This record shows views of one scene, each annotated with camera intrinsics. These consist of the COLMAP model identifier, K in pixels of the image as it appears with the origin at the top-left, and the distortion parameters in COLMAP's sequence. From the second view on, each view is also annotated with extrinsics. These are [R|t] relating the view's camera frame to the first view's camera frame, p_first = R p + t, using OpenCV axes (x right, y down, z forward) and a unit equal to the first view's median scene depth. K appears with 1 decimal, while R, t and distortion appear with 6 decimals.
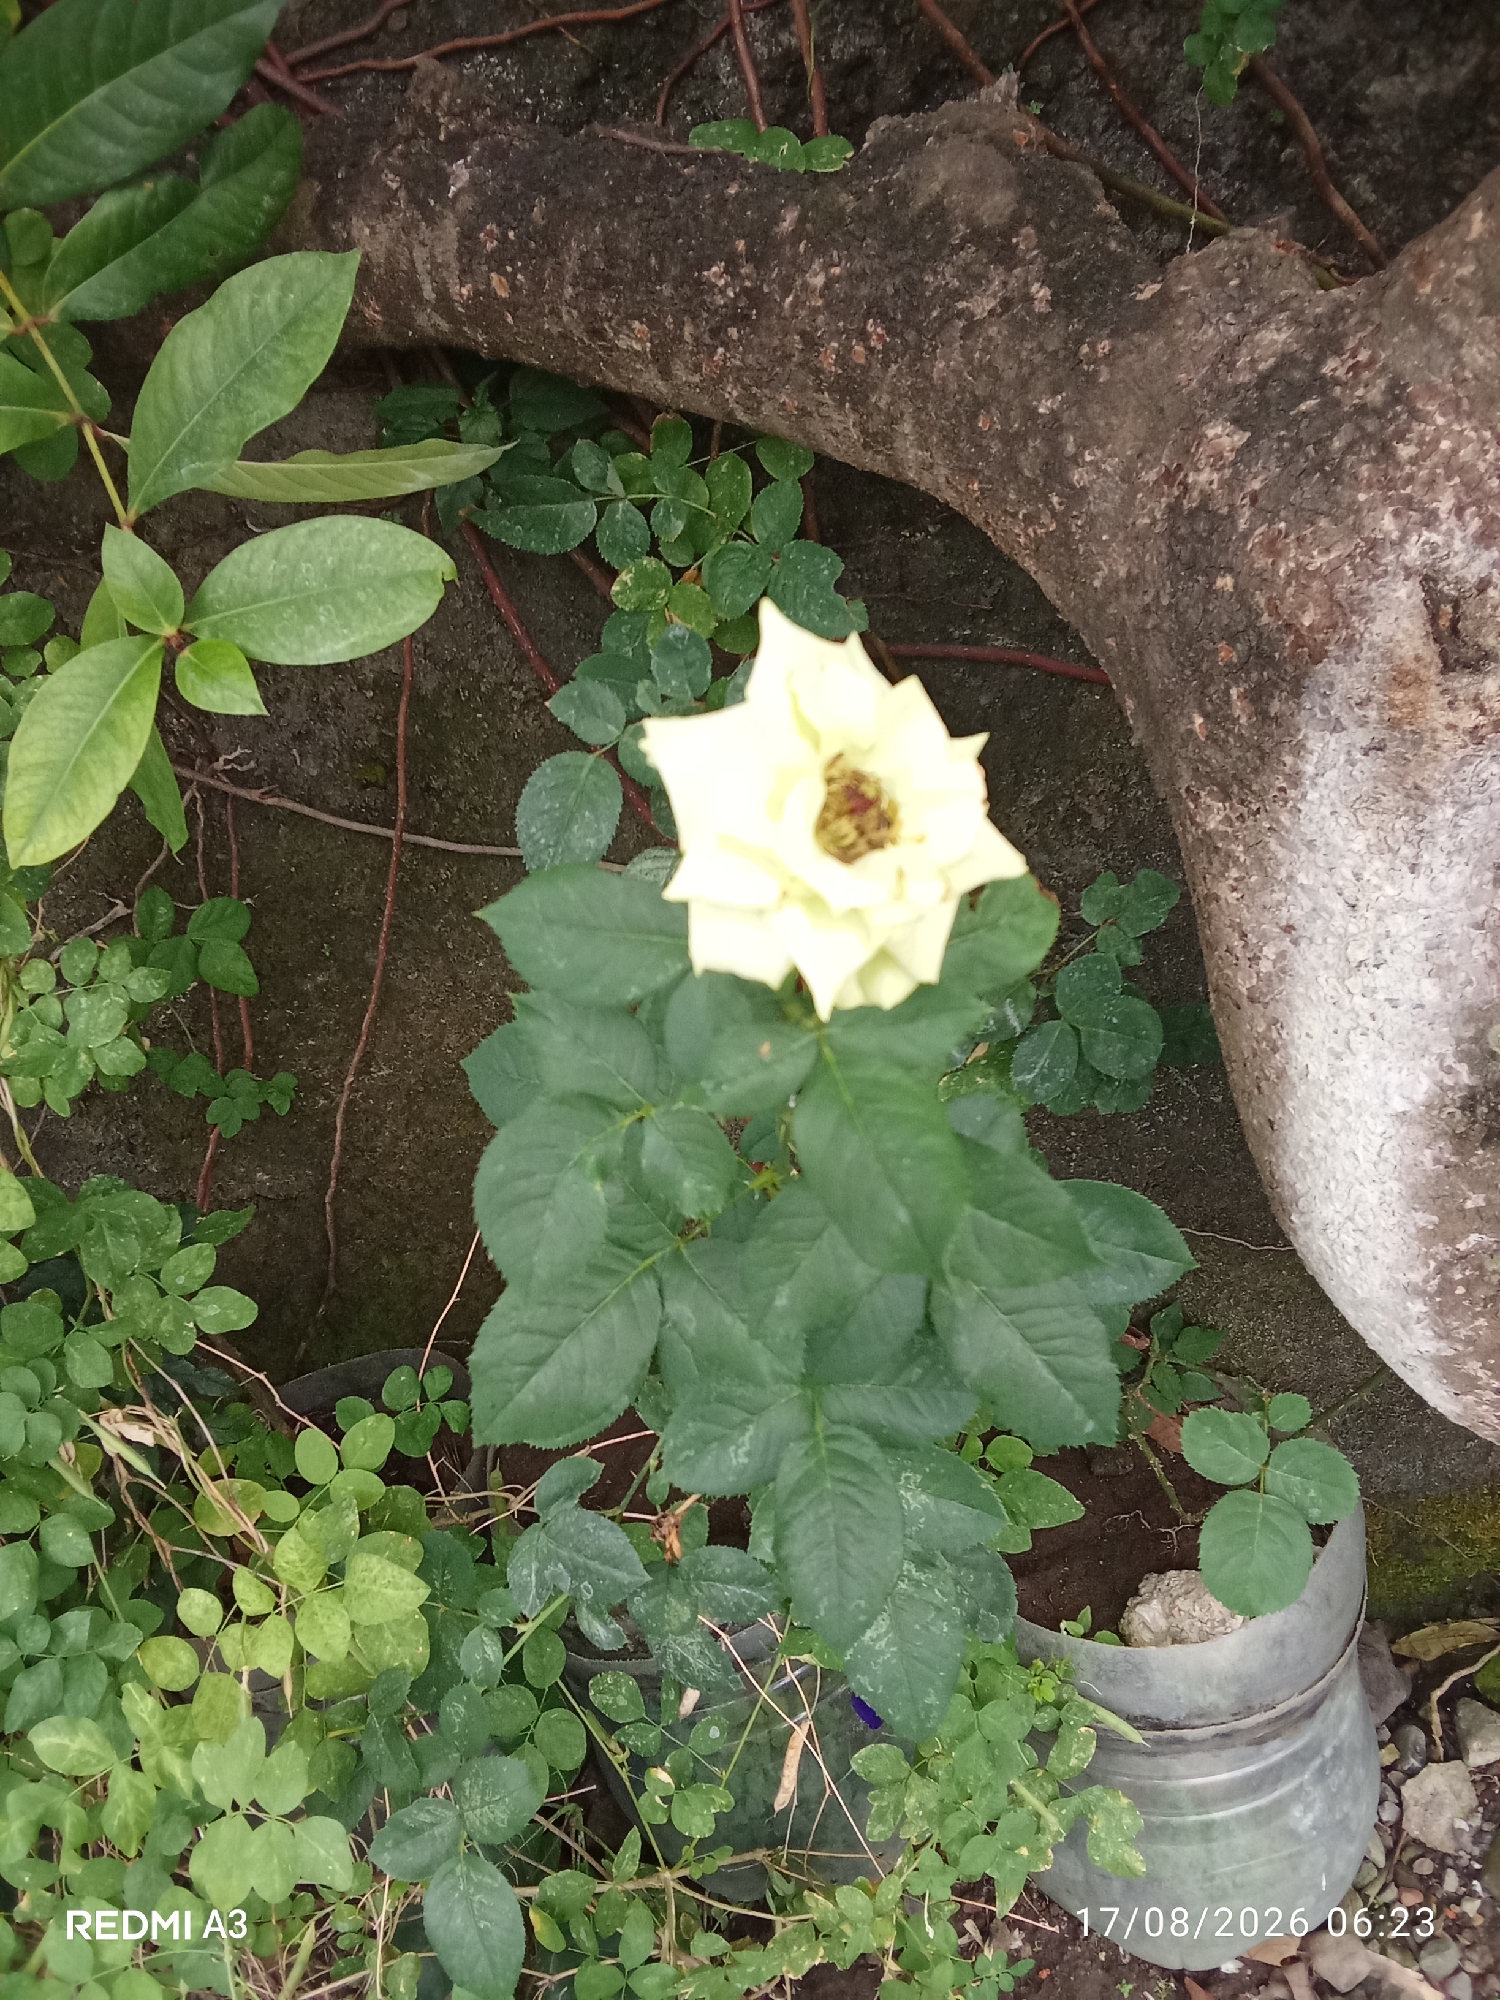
lens RADIAL K [[1673.6, 0, 750.0], [0, 1673.6, 1000.0], [0, 0, 1]] dist [0.012494, -0.018179]
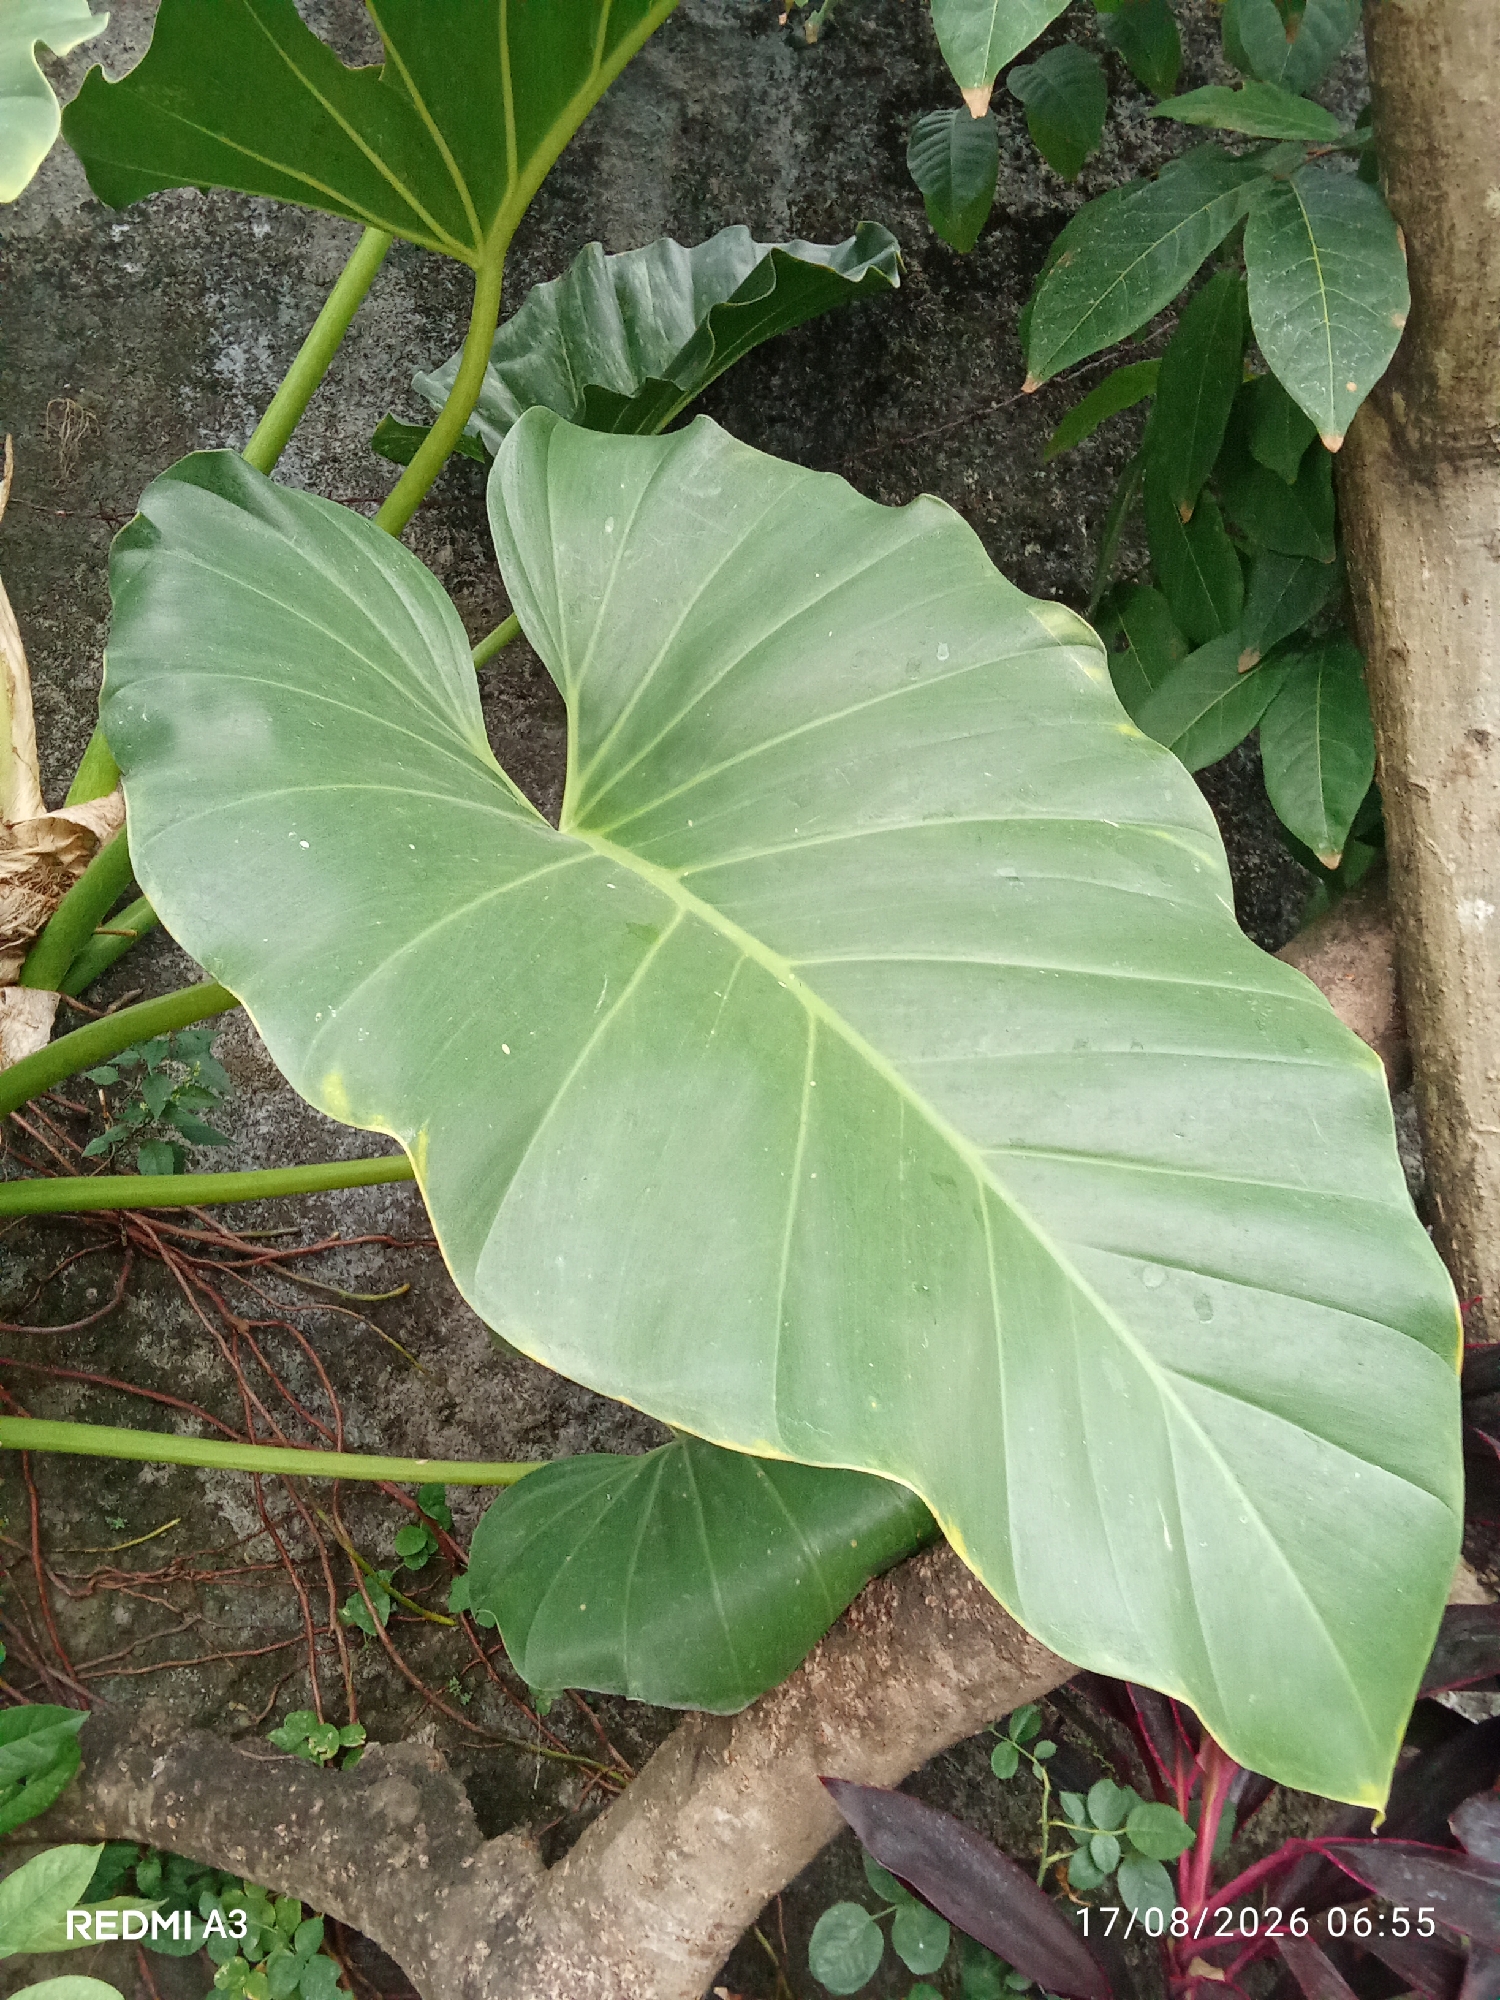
lens RADIAL K [[1673.6, 0, 750.0], [0, 1673.6, 1000.0], [0, 0, 1]] dist [0.012494, -0.018179]
pose [[0.983146, 0.066861, 0.170156, 0.133511], [0.051140, 0.792993, -0.607081, 0.044482], [-0.175523, 0.605551, 0.776209, -1.382264]]
